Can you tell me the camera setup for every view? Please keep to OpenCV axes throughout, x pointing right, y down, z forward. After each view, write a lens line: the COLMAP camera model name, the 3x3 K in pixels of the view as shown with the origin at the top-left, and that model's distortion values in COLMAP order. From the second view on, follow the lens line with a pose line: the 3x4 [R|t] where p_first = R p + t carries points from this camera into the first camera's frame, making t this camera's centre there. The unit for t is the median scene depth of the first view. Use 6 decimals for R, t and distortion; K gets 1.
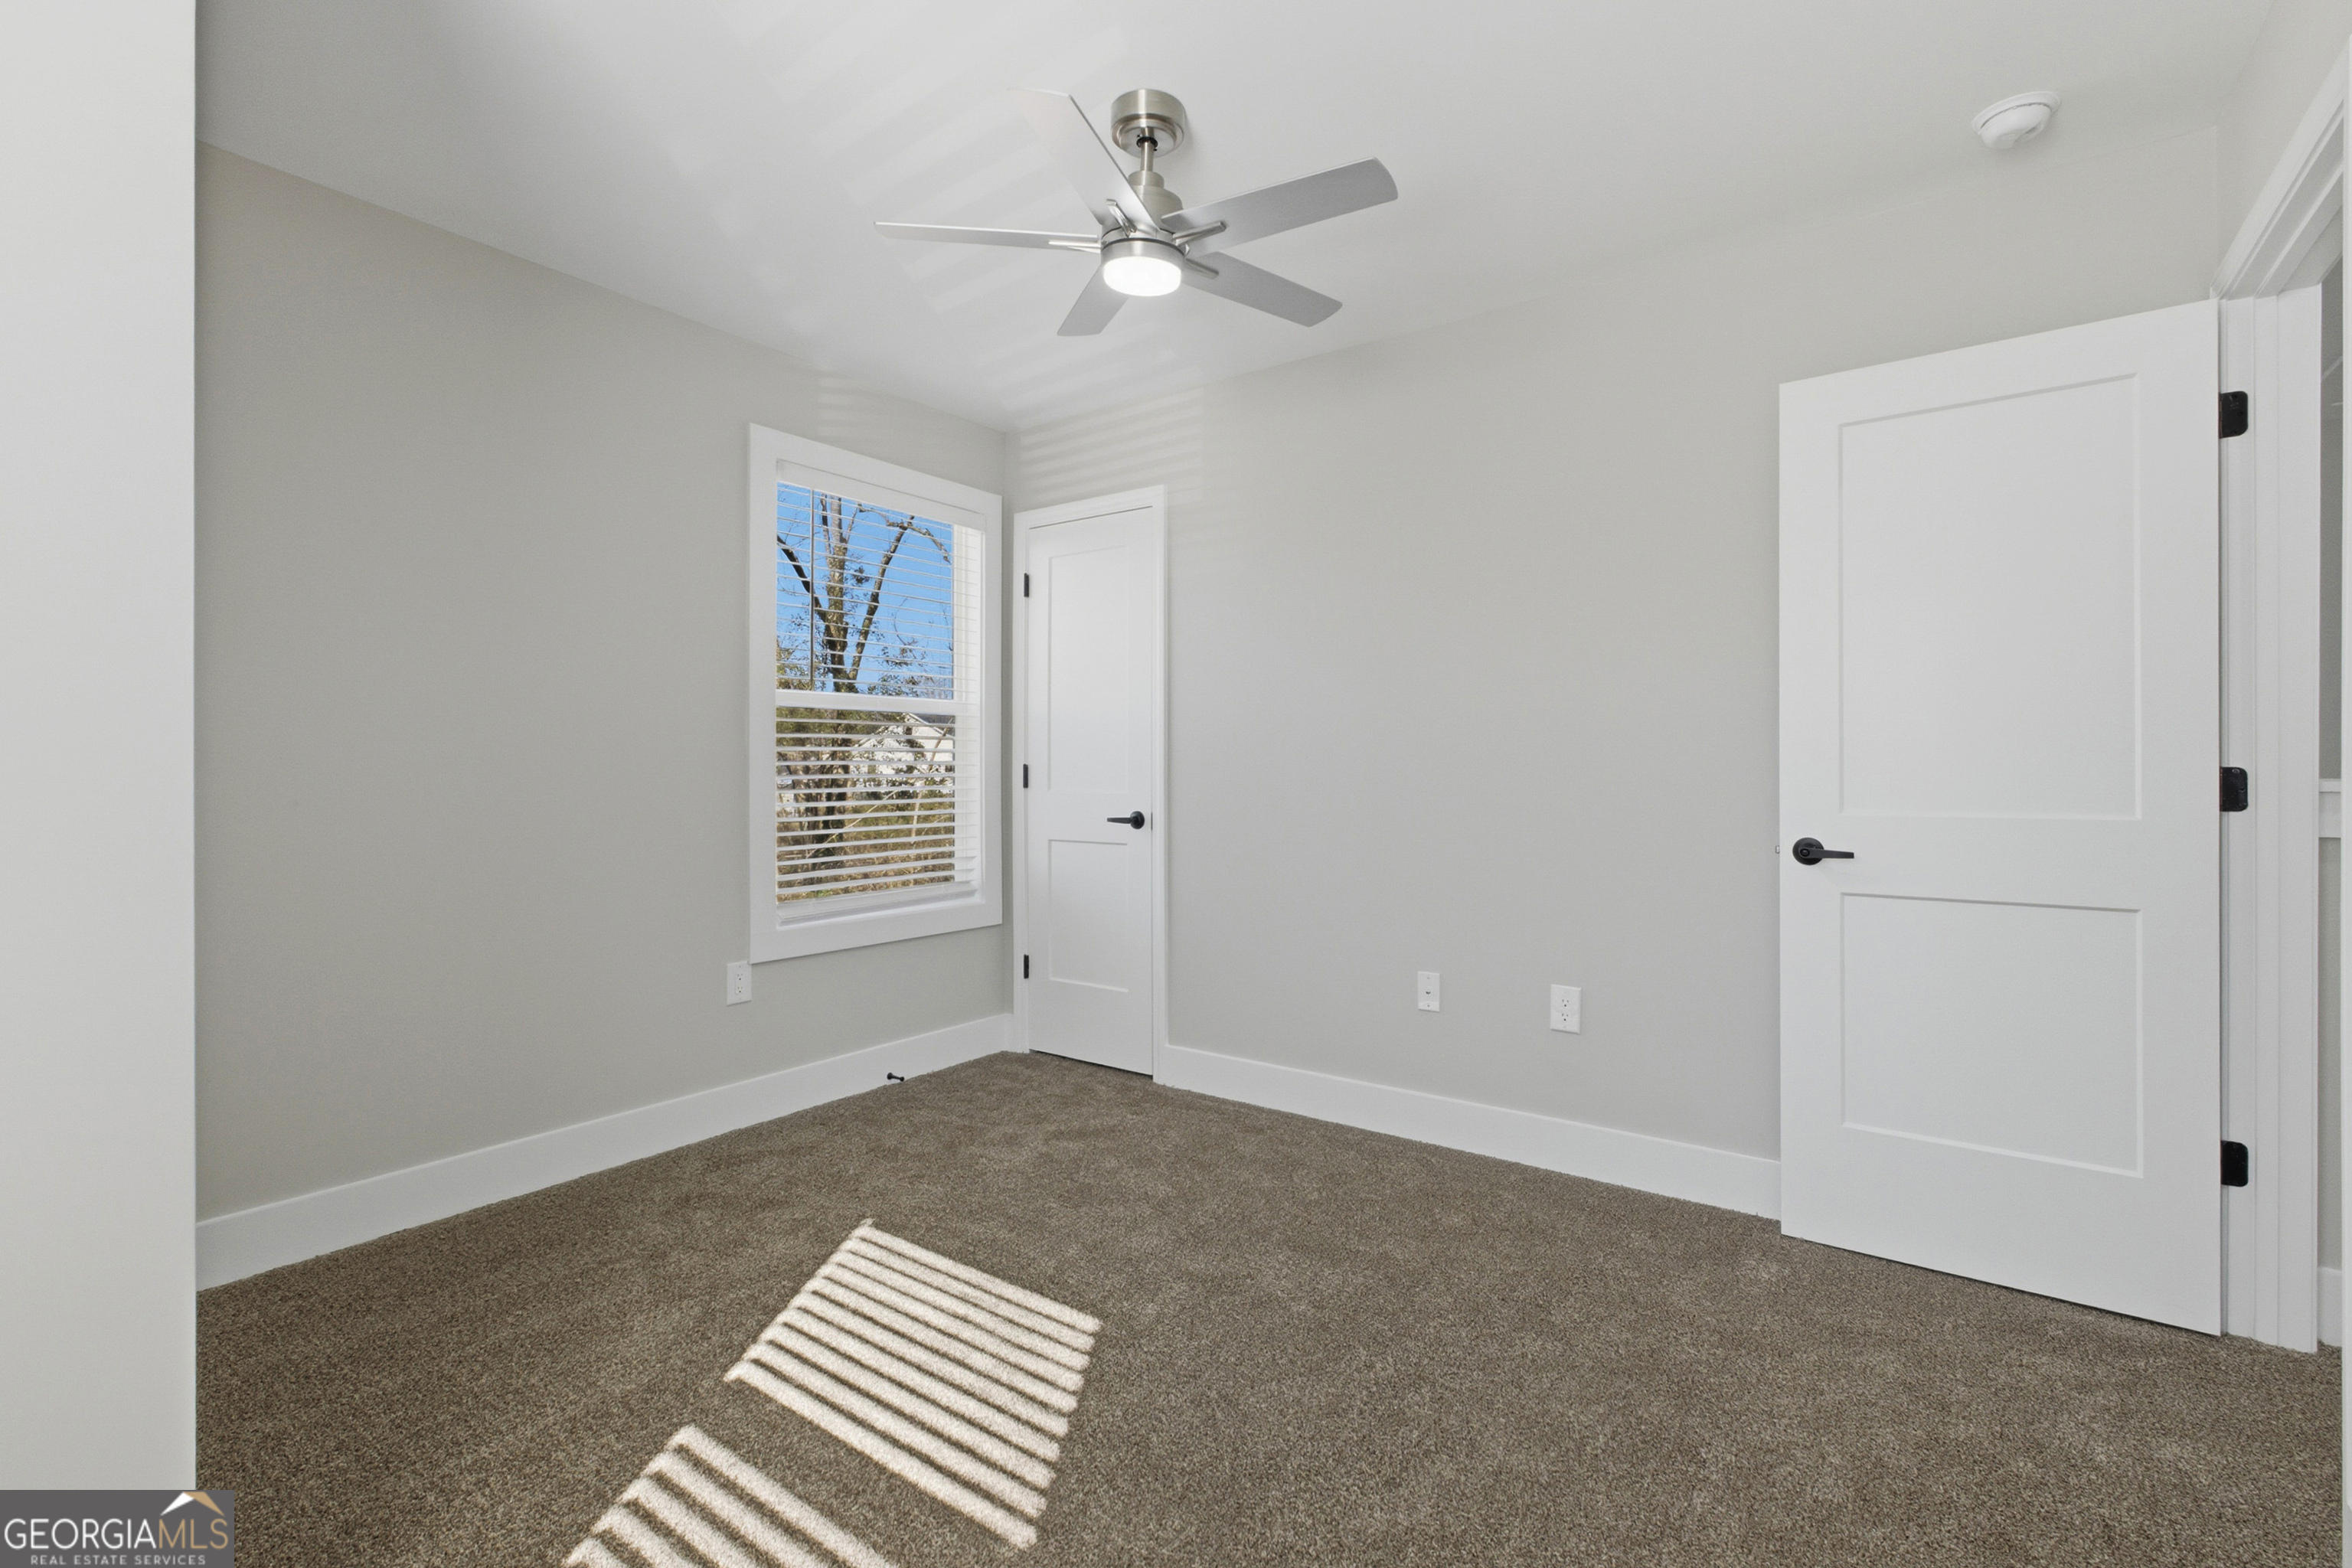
lens RADIAL K [[1035.1, 0, 1197.7], [0, 1035.1, 776.2], [0, 0, 1]] dist [0.001928, -0.000758]
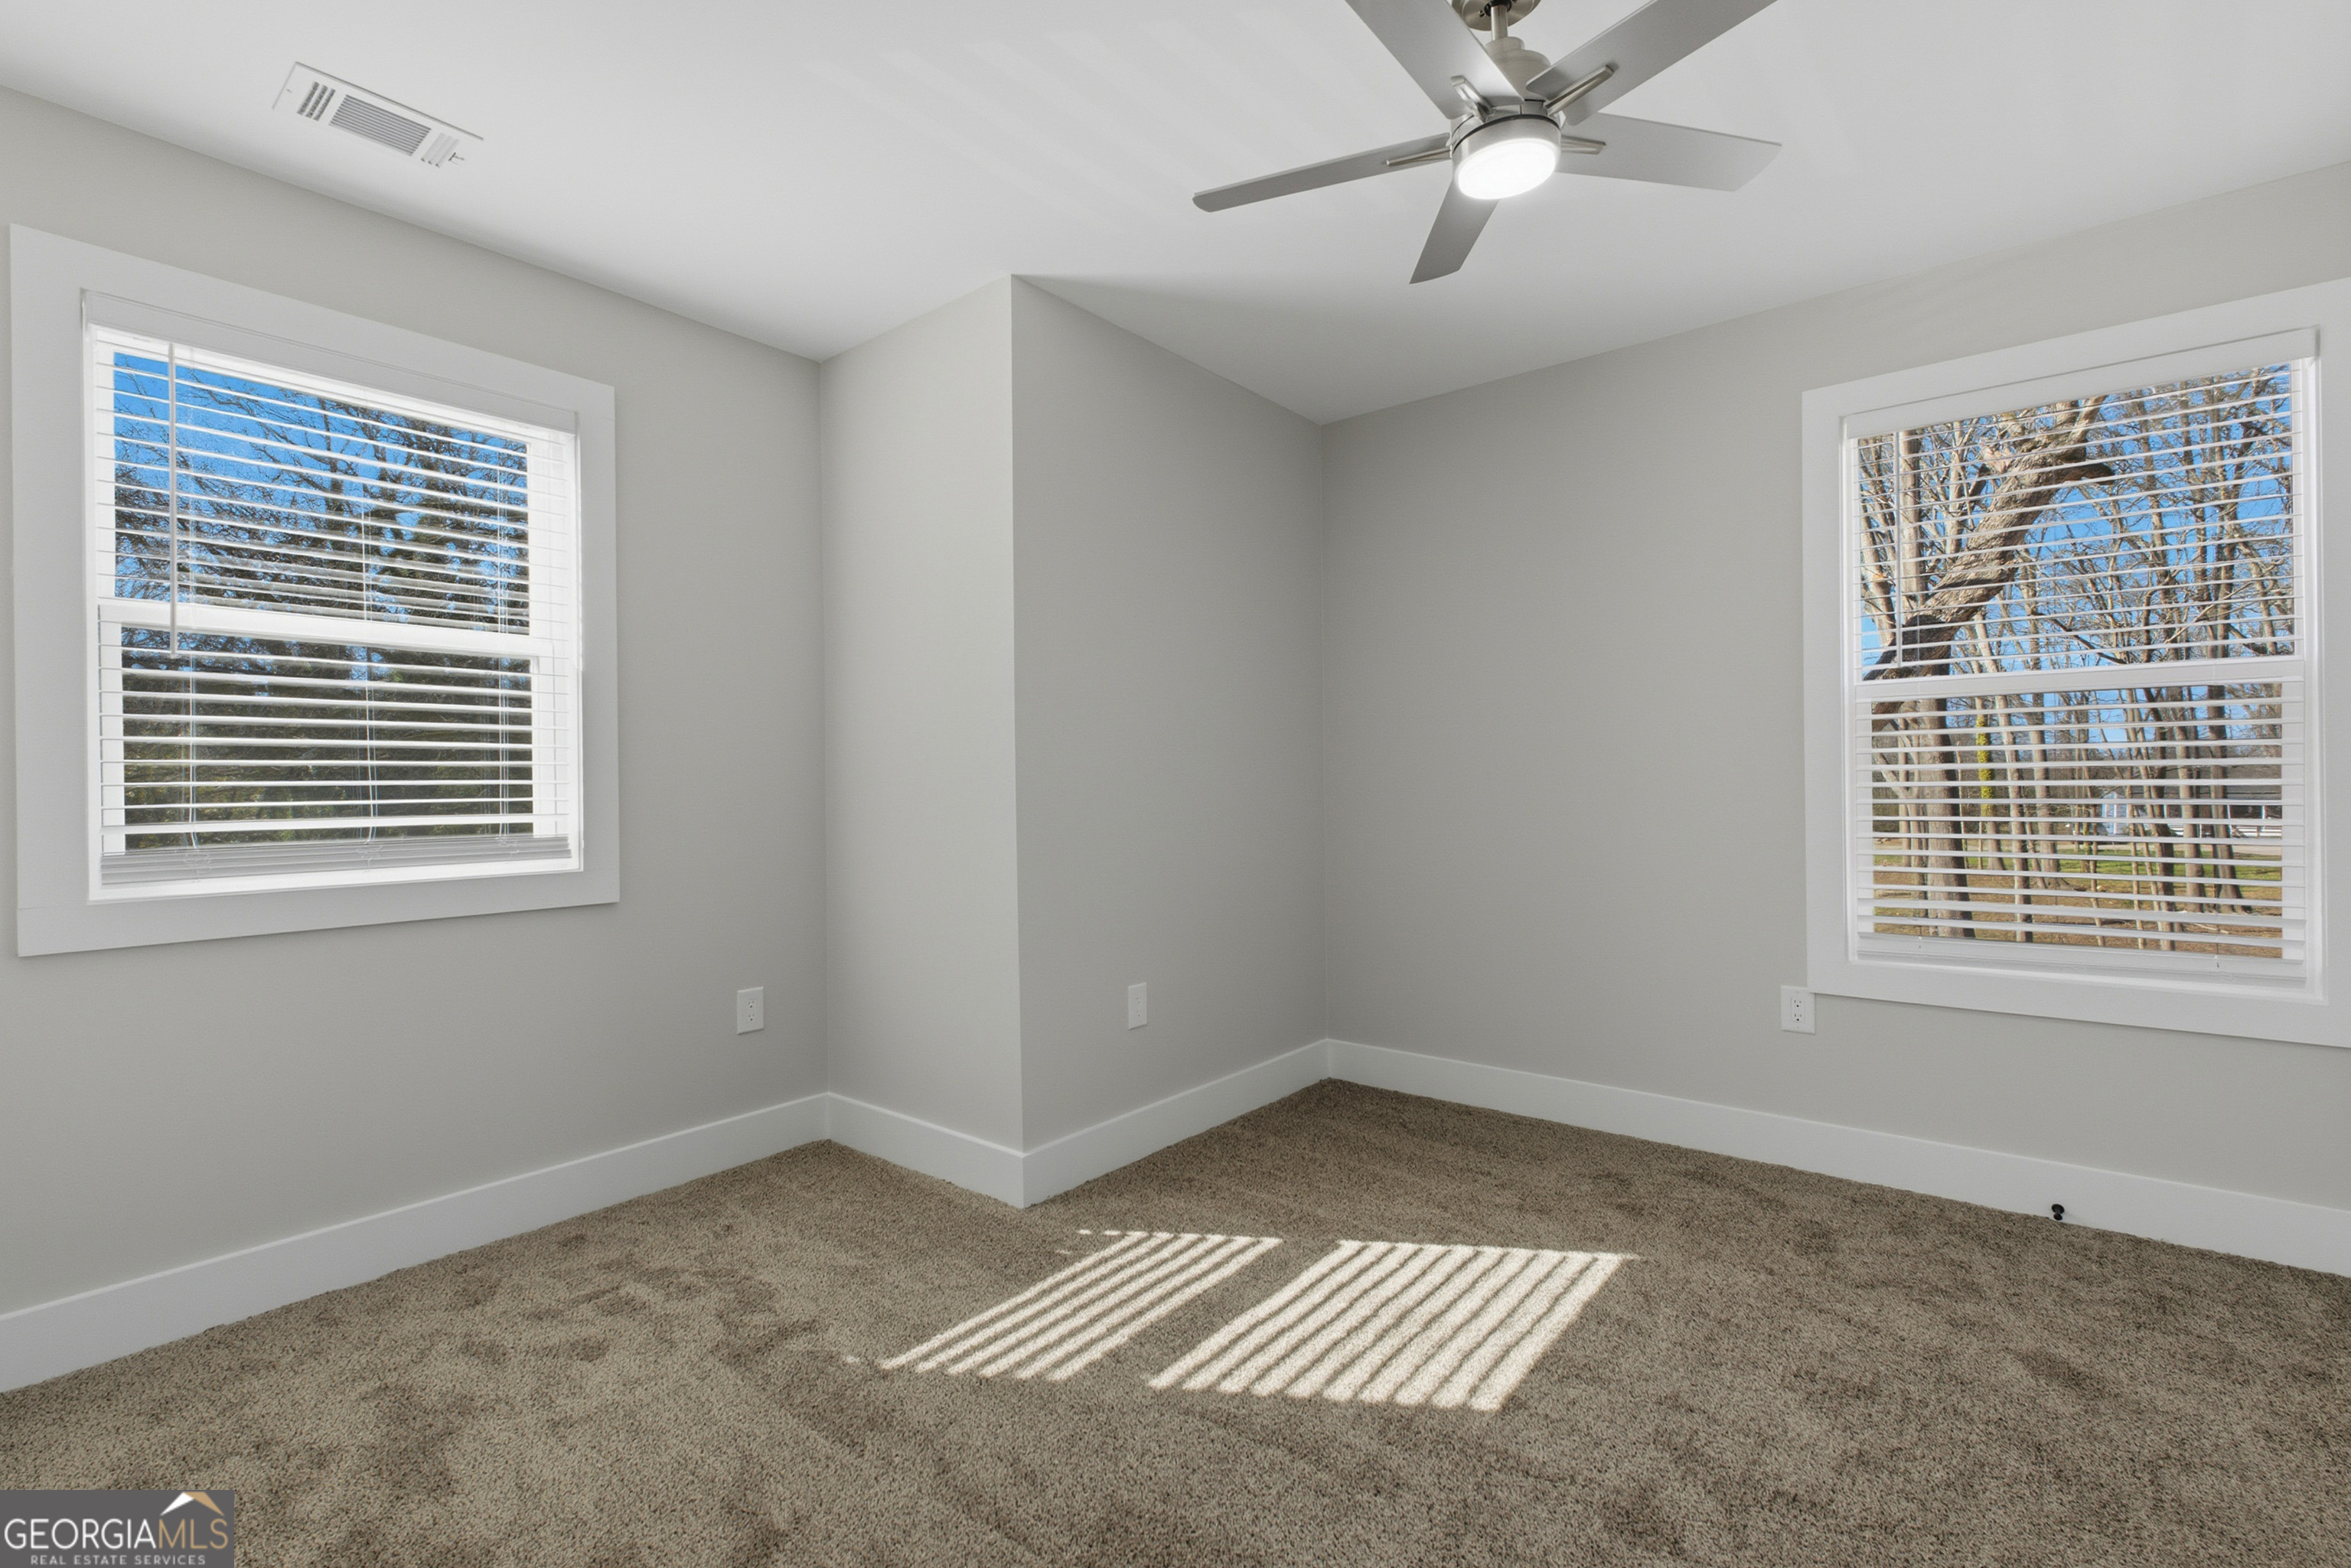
lens RADIAL K [[1034.6, 0, 1183.2], [0, 1034.6, 794.1], [0, 0, 1]] dist [0.001928, -0.000758]
pose [[-0.061356, 0.001877, -0.998114, 0.556870], [0.000316, 0.999998, 0.001861, 0.008236], [0.998116, -0.000201, -0.061356, 0.572983]]
